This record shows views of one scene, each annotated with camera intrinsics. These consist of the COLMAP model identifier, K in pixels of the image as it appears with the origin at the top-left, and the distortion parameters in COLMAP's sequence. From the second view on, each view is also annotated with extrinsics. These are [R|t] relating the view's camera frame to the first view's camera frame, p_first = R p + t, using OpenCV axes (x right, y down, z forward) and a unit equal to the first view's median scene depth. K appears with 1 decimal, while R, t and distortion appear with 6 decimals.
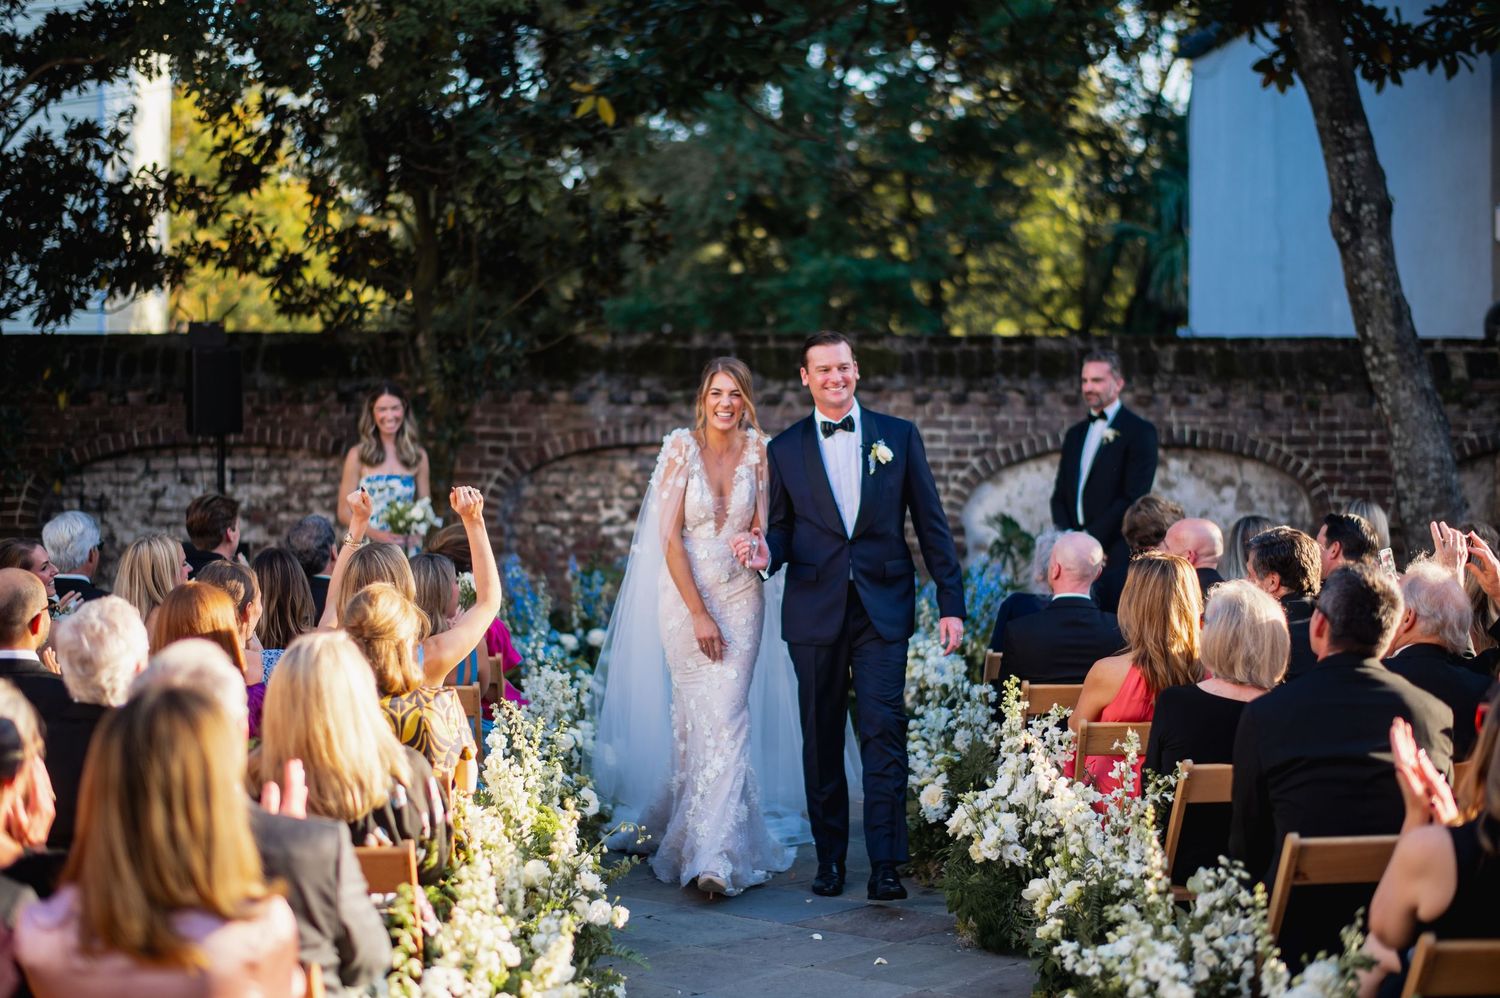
lens RADIAL K [[2549.9, 0, 750.0], [0, 2549.9, 499.0], [0, 0, 1]] dist [-0.152423, -0.017501]
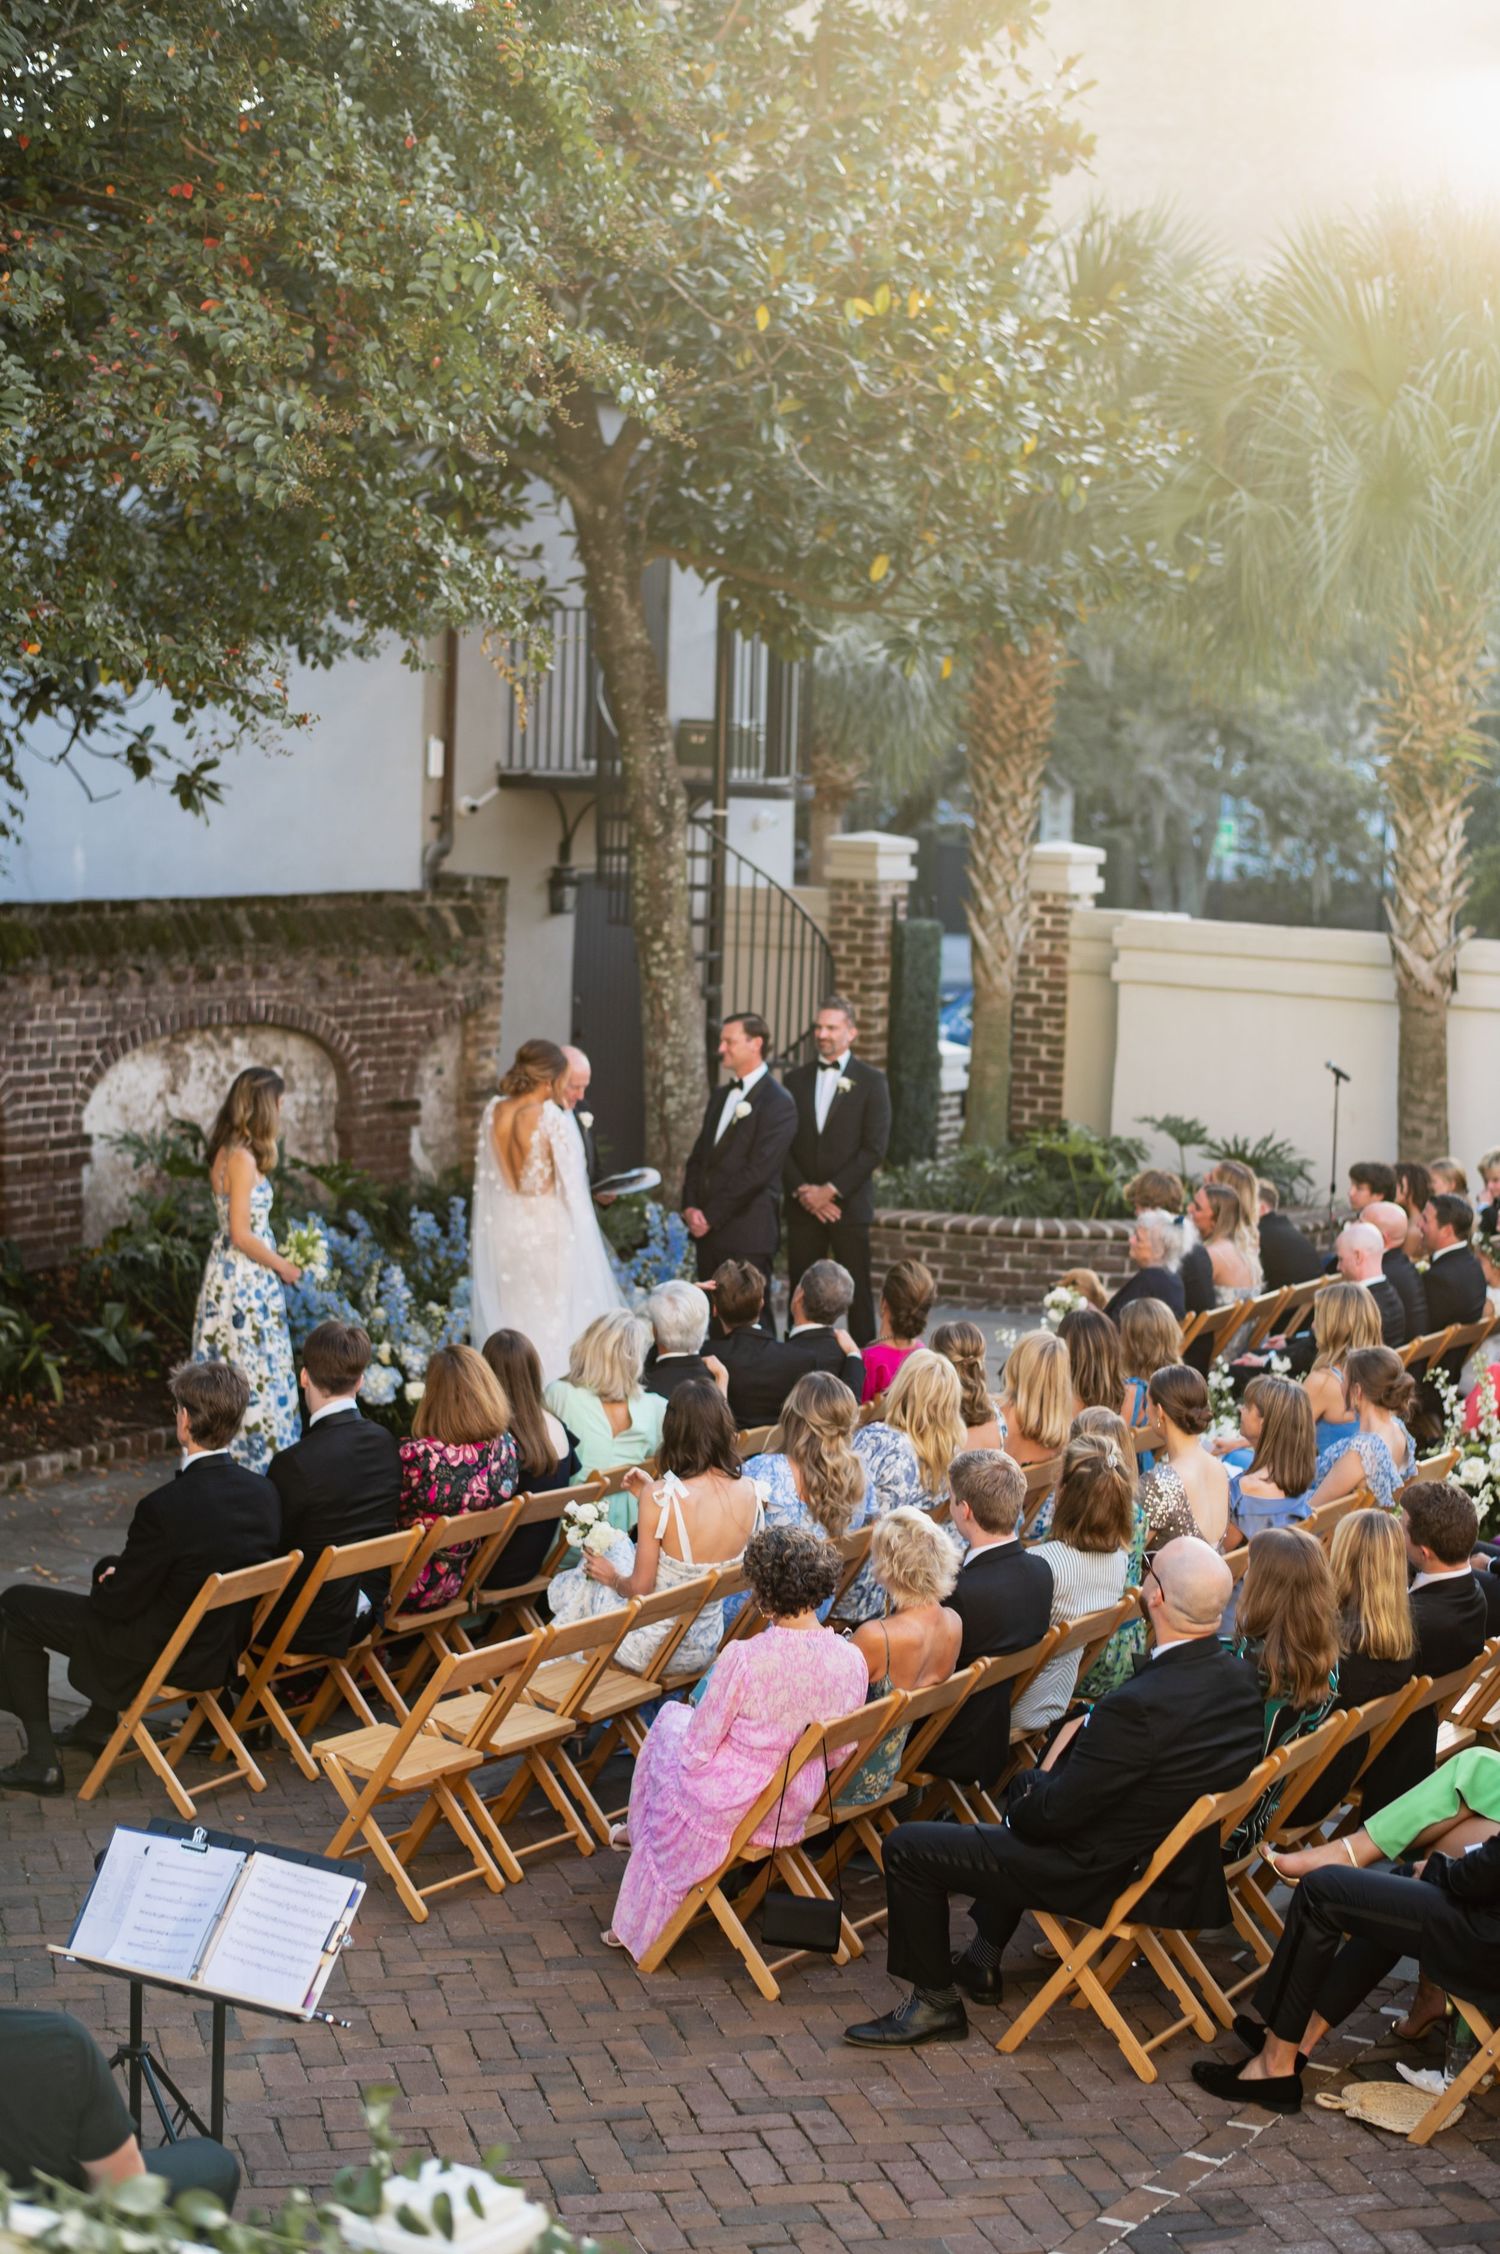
lens RADIAL K [[3831.7, 0, 750.0], [0, 3831.7, 1127.0], [0, 0, 1]] dist [-0.152423, -0.017501]
pose [[0.546356, -0.068201, 0.834772, -0.853774], [-0.009782, 0.996092, 0.087783, -0.104693], [-0.837496, -0.056126, 0.543553, 0.146012]]
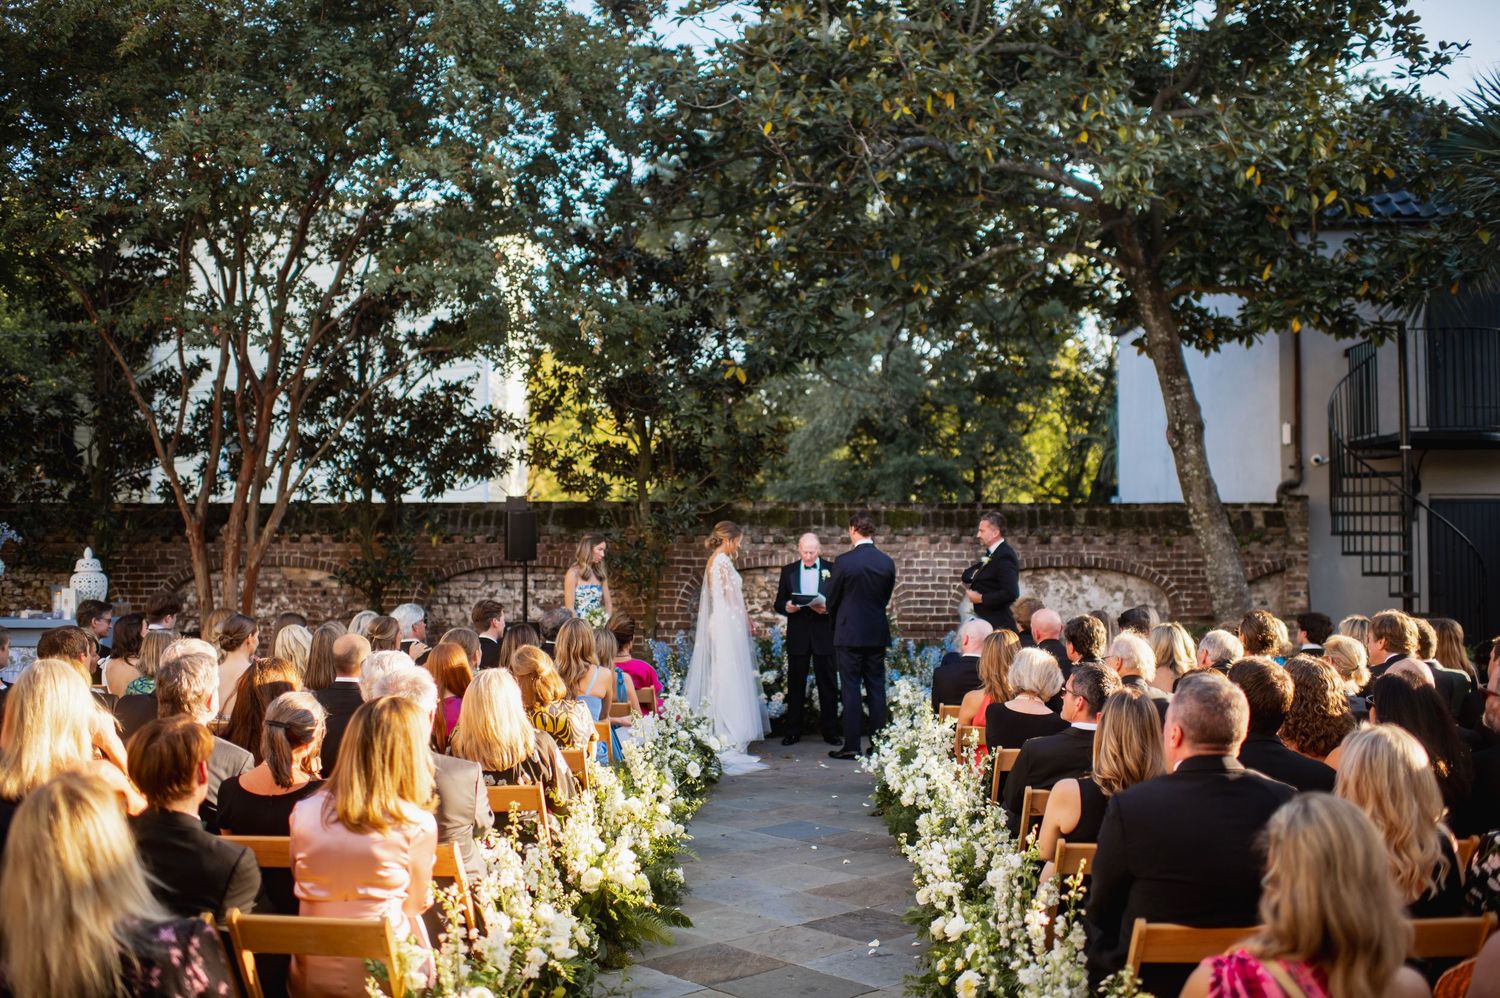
lens RADIAL K [[1538.0, 0, 750.0], [0, 1538.0, 499.0], [0, 0, 1]] dist [-0.072845, 0.001834]
pose [[0.995579, -0.002880, -0.093881, 0.041899], [-0.003220, 0.997896, -0.064758, 0.000248], [0.093870, 0.064774, 0.993475, -0.037326]]
